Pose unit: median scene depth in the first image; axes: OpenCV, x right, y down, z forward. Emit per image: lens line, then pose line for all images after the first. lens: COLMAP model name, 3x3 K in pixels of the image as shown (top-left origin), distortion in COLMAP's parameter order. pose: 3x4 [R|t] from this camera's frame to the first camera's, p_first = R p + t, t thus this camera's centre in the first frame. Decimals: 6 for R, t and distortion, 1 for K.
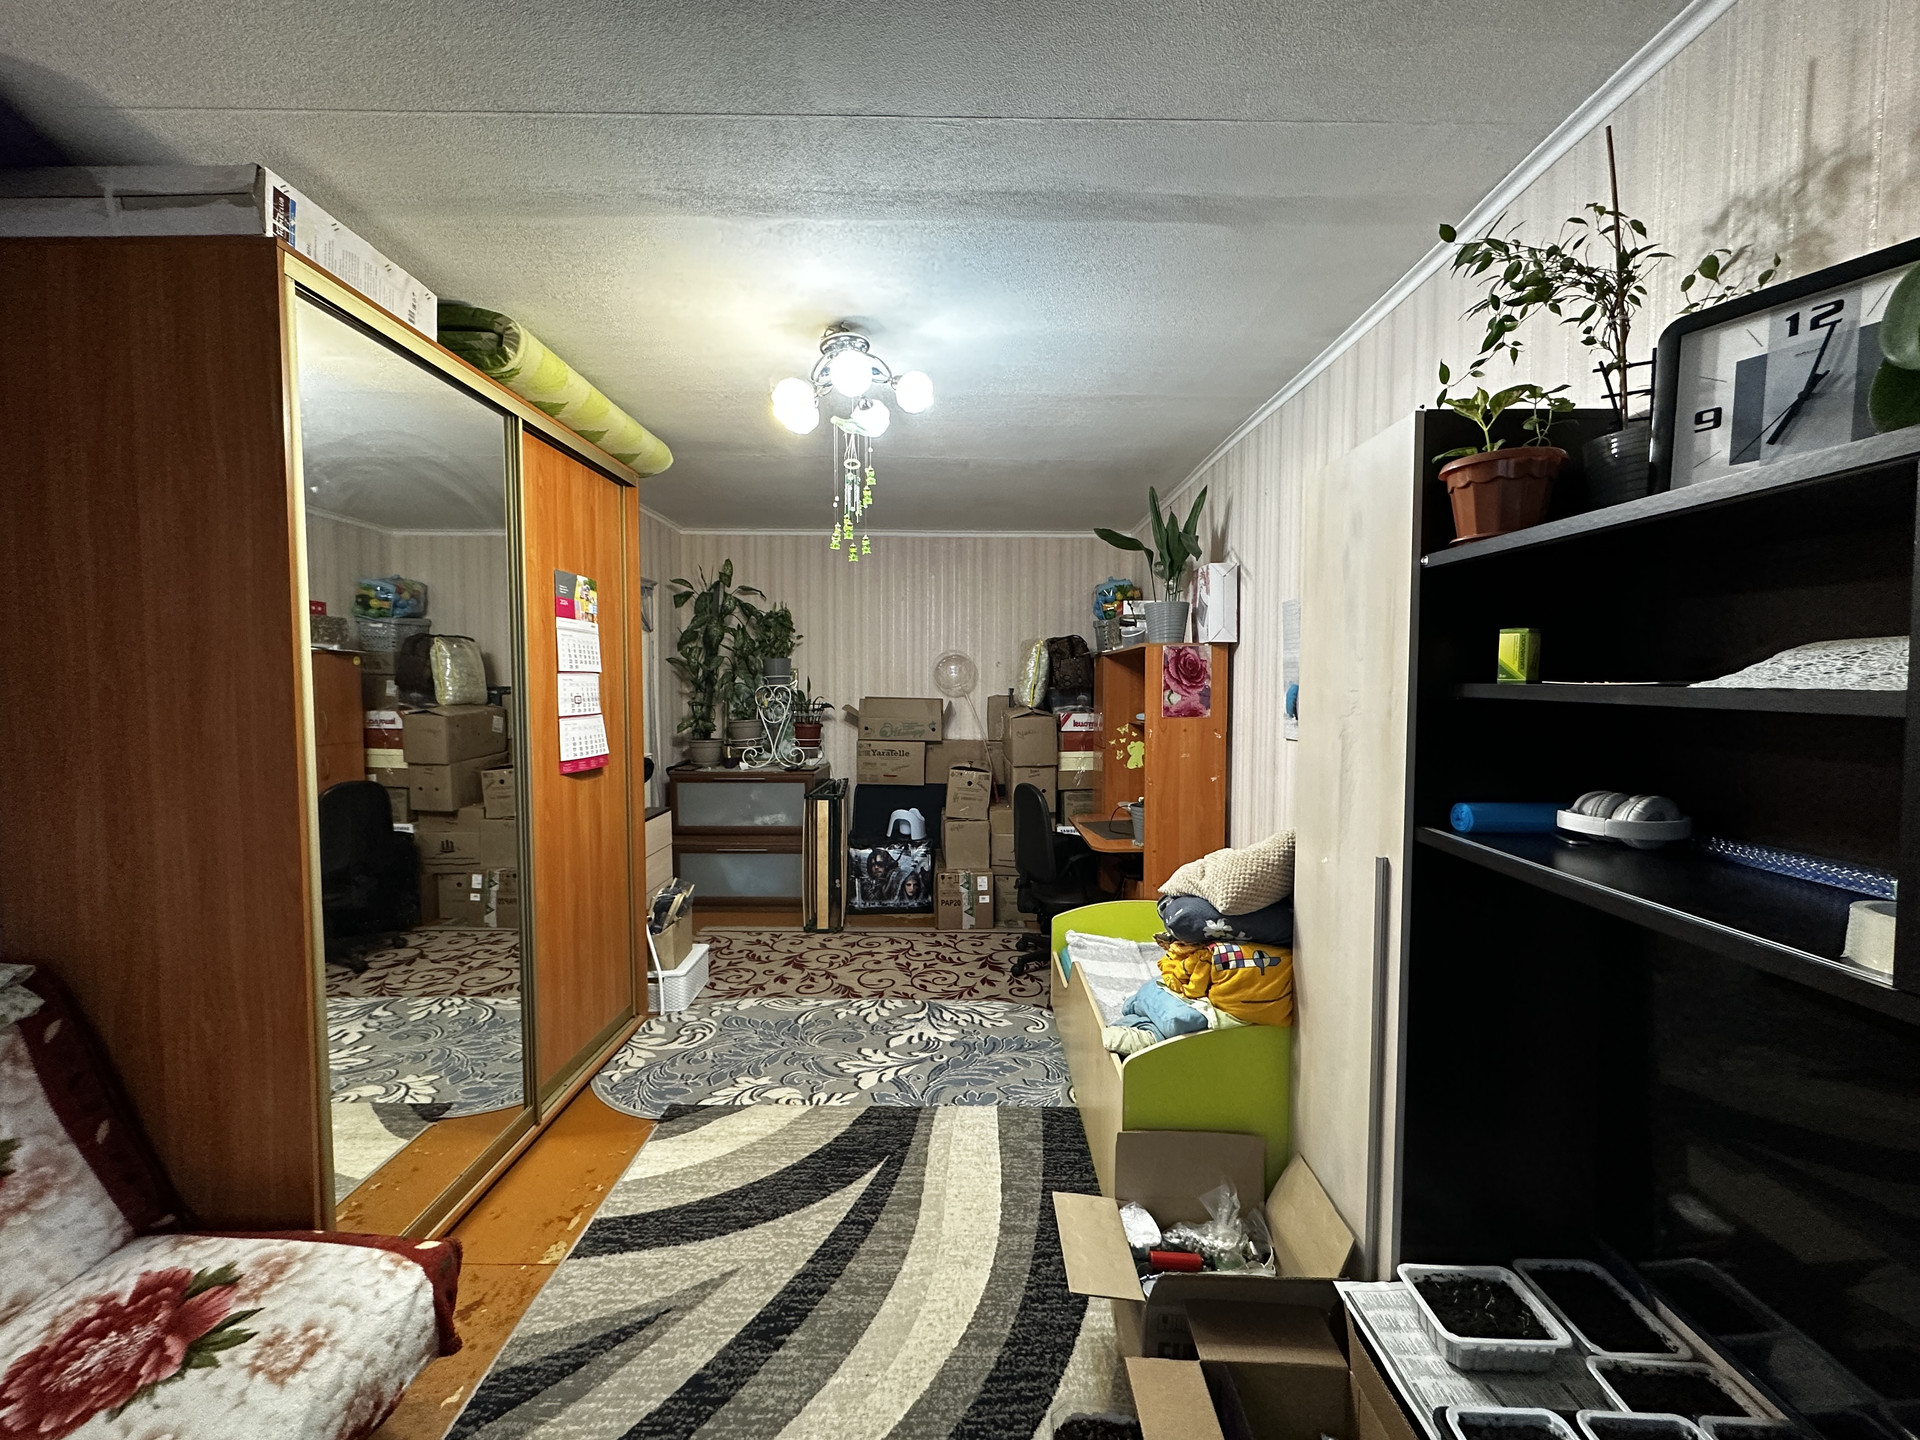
lens RADIAL K [[763.5, 0, 957.4], [0, 763.5, 721.7], [0, 0, 1]] dist [-0.000023, 0.000025]
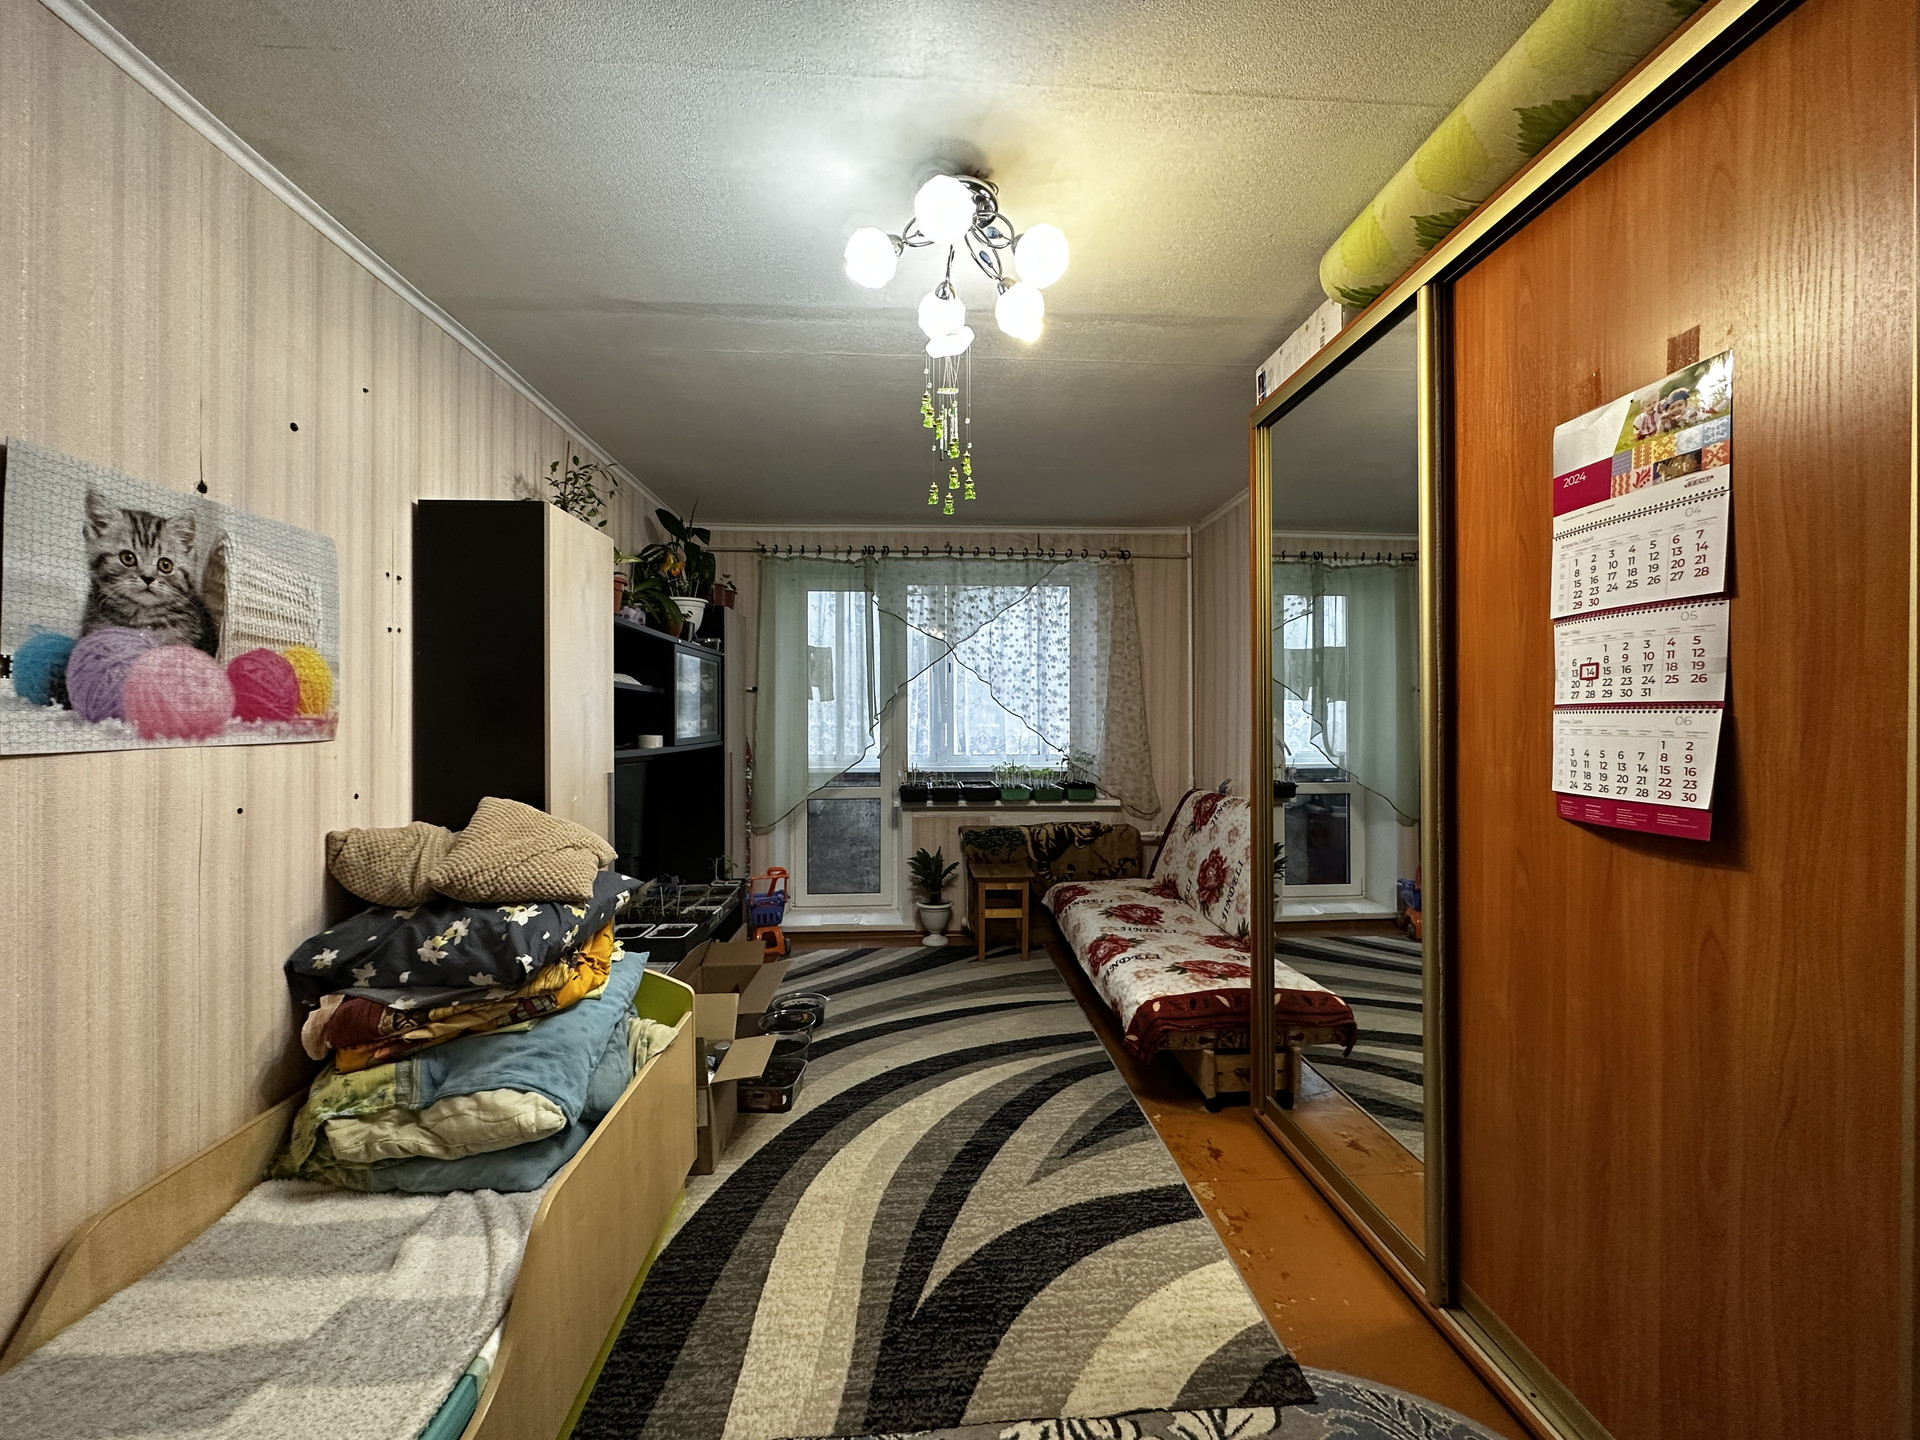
lens RADIAL K [[763.5, 0, 956.1], [0, 763.5, 720.3], [0, 0, 1]] dist [-0.000023, 0.000025]
pose [[-0.997927, -0.001151, -0.064348, -0.096249], [-0.004235, 0.998848, 0.047801, -0.025297], [0.064219, 0.047974, -0.996782, 1.908154]]
